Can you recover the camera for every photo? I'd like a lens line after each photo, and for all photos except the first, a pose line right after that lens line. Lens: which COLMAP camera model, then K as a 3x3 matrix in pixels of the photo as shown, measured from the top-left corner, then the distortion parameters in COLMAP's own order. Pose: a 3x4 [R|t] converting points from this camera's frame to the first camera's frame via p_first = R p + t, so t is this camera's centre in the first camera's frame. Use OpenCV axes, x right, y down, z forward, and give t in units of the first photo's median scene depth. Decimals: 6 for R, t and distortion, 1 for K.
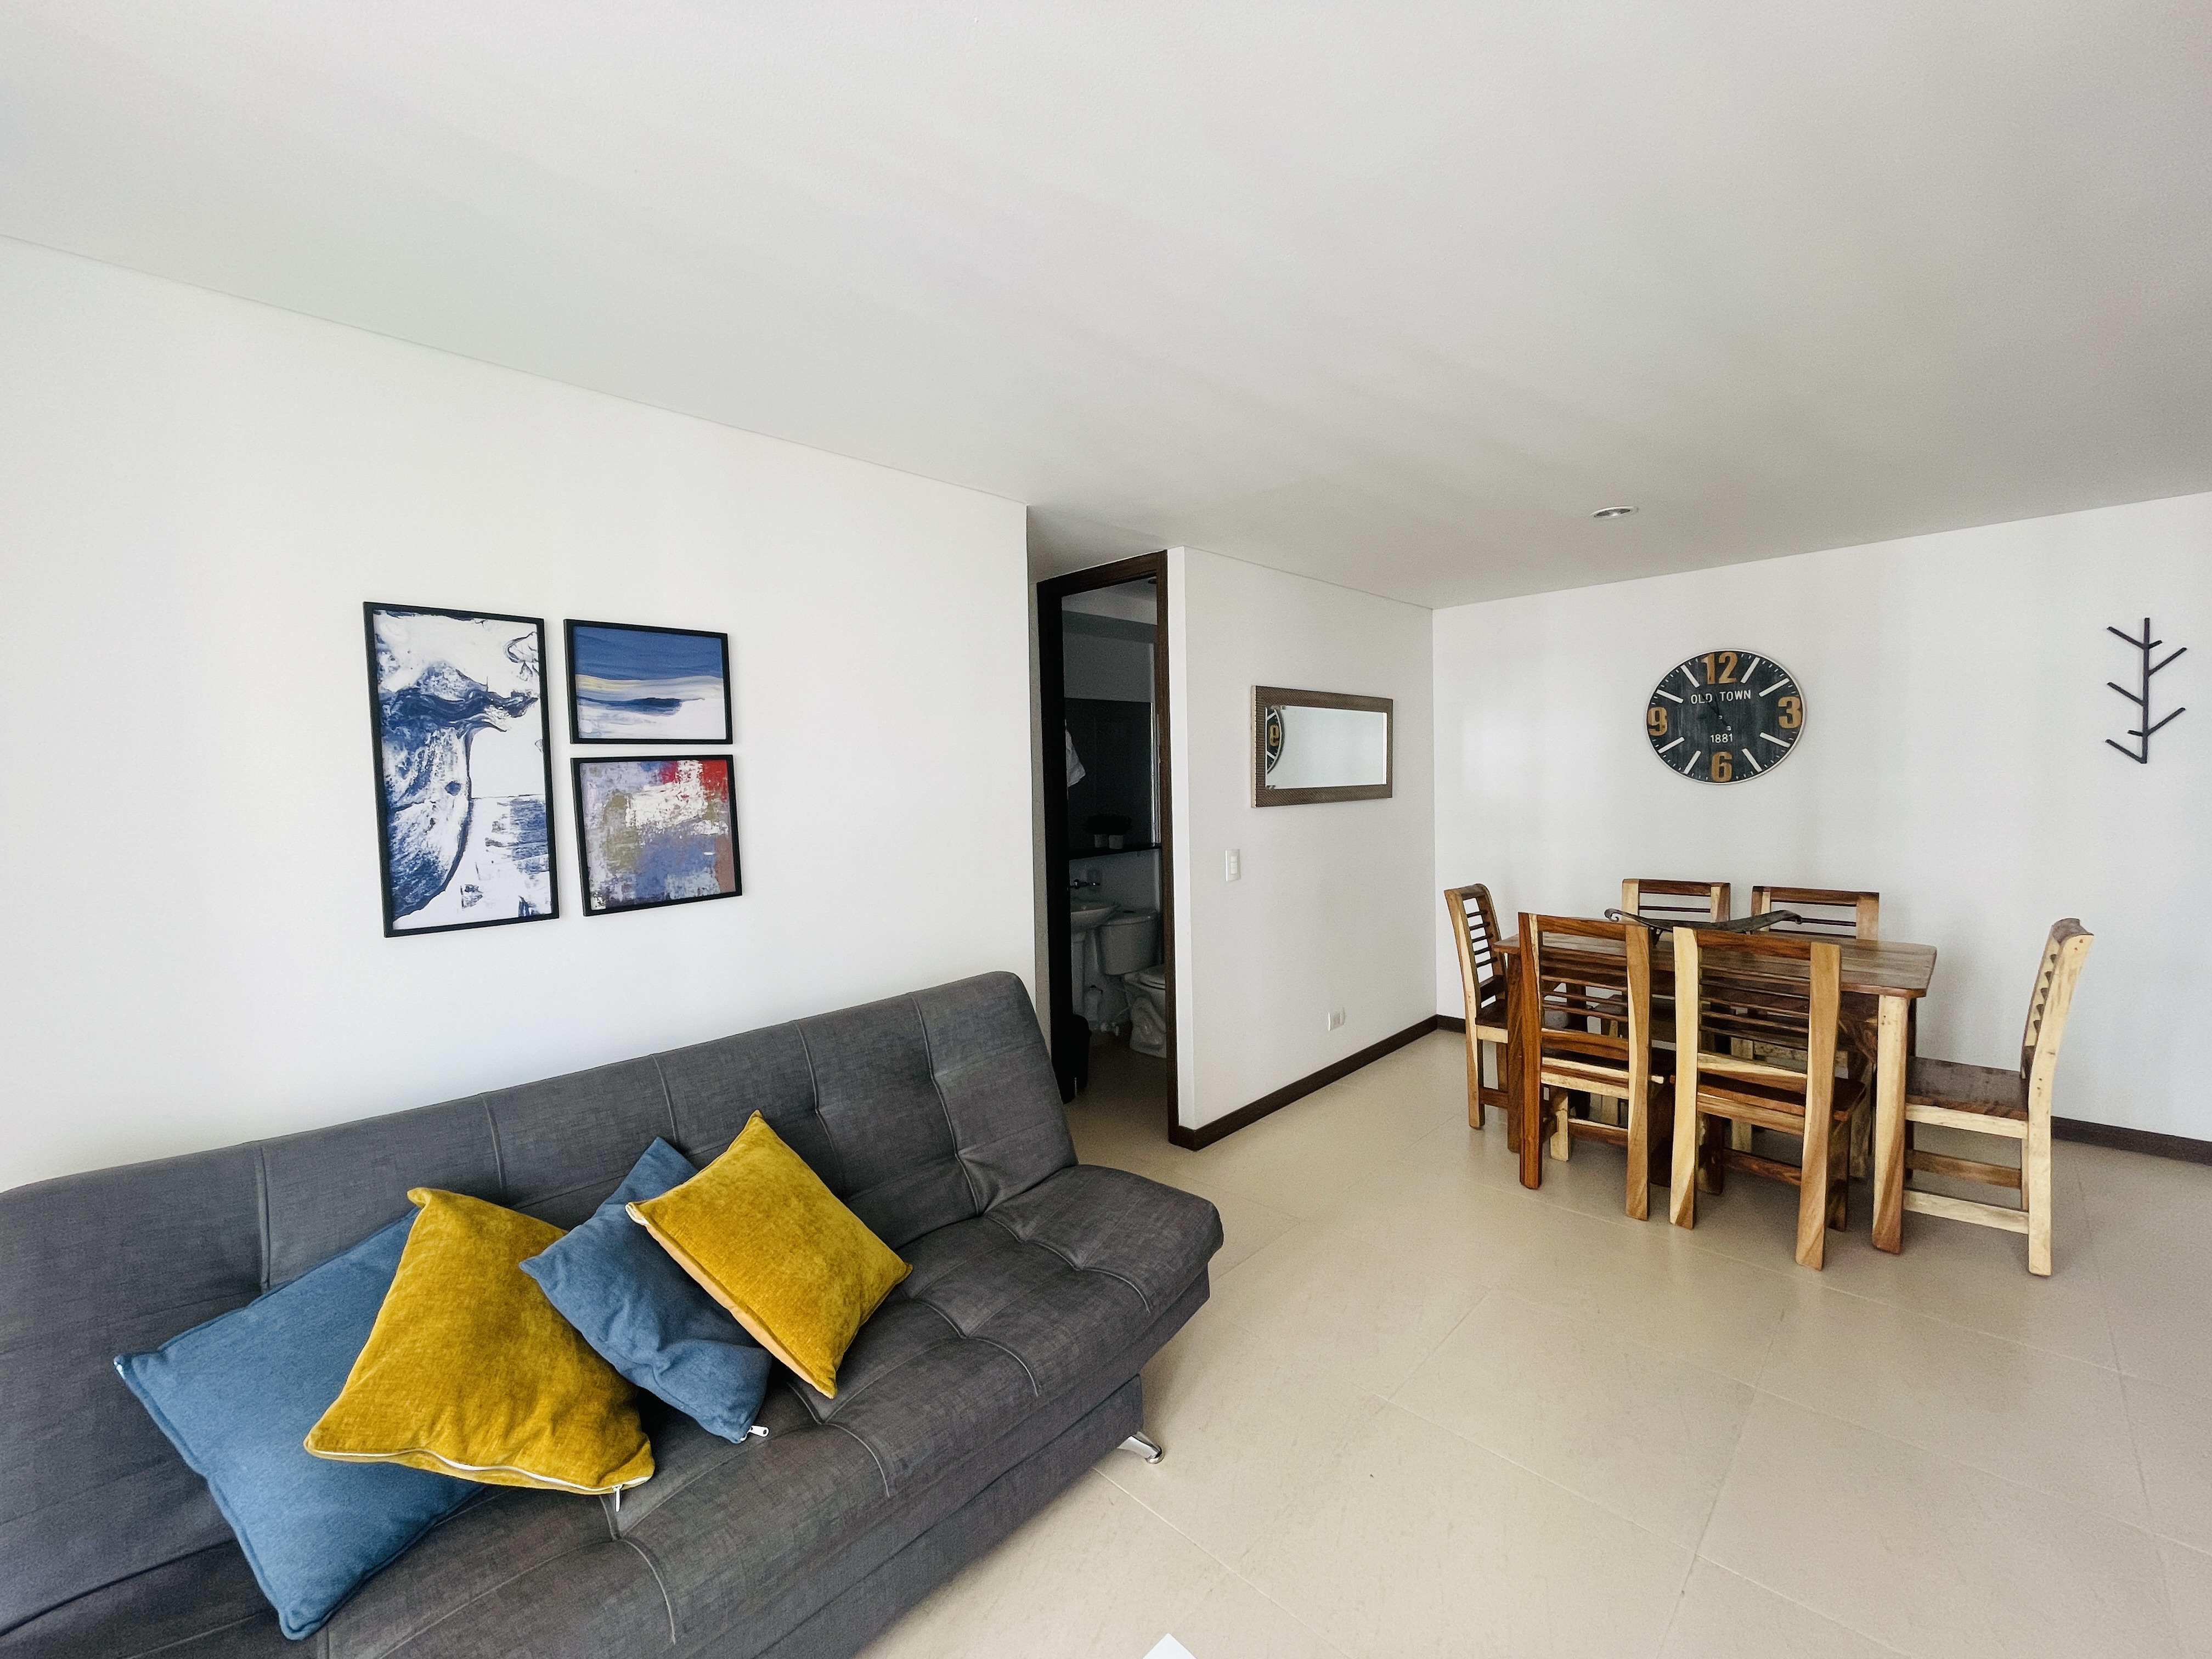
lens RADIAL K [[881.7, 0, 1098.0], [0, 881.7, 825.0], [0, 0, 1]] dist [-0.035645, 0.012581]
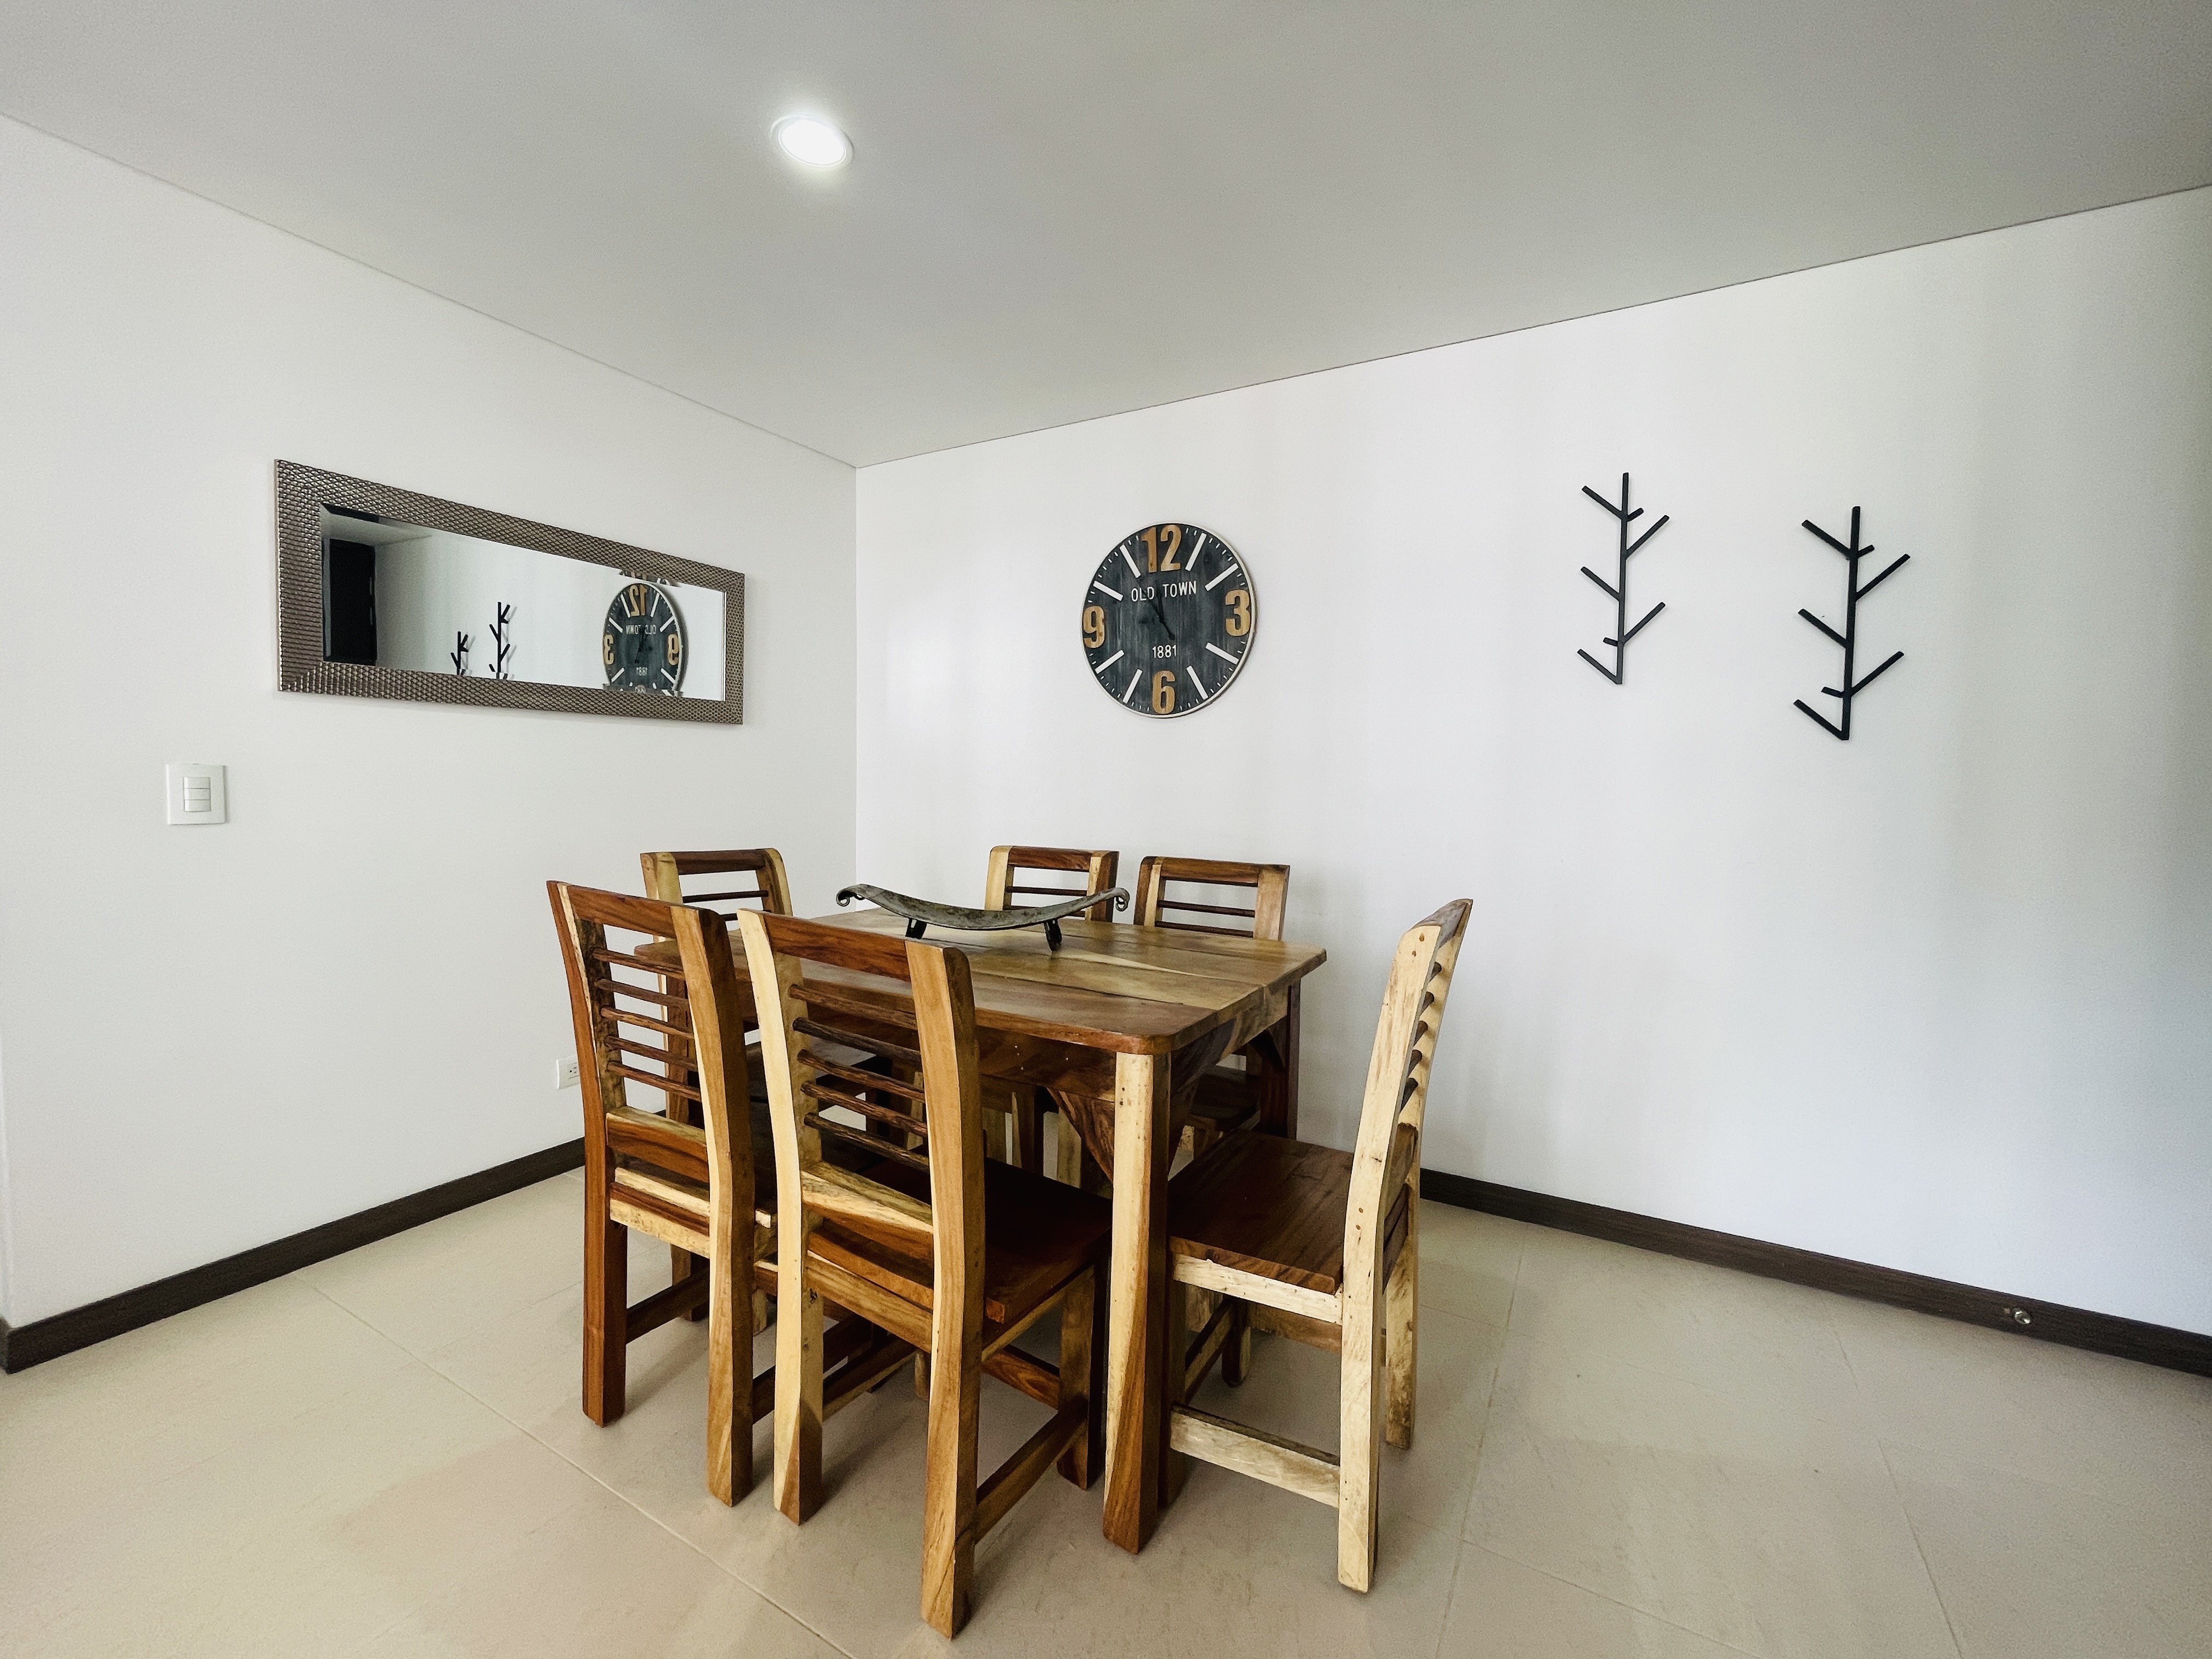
lens RADIAL K [[895.2, 0, 1102.3], [0, 895.2, 829.5], [0, 0, 1]] dist [-0.000307, -0.001117]
pose [[0.962389, 0.029864, 0.270028, 0.498985], [-0.030676, 0.999529, -0.001214, 0.047855], [-0.269937, -0.007115, 0.962852, 0.331235]]
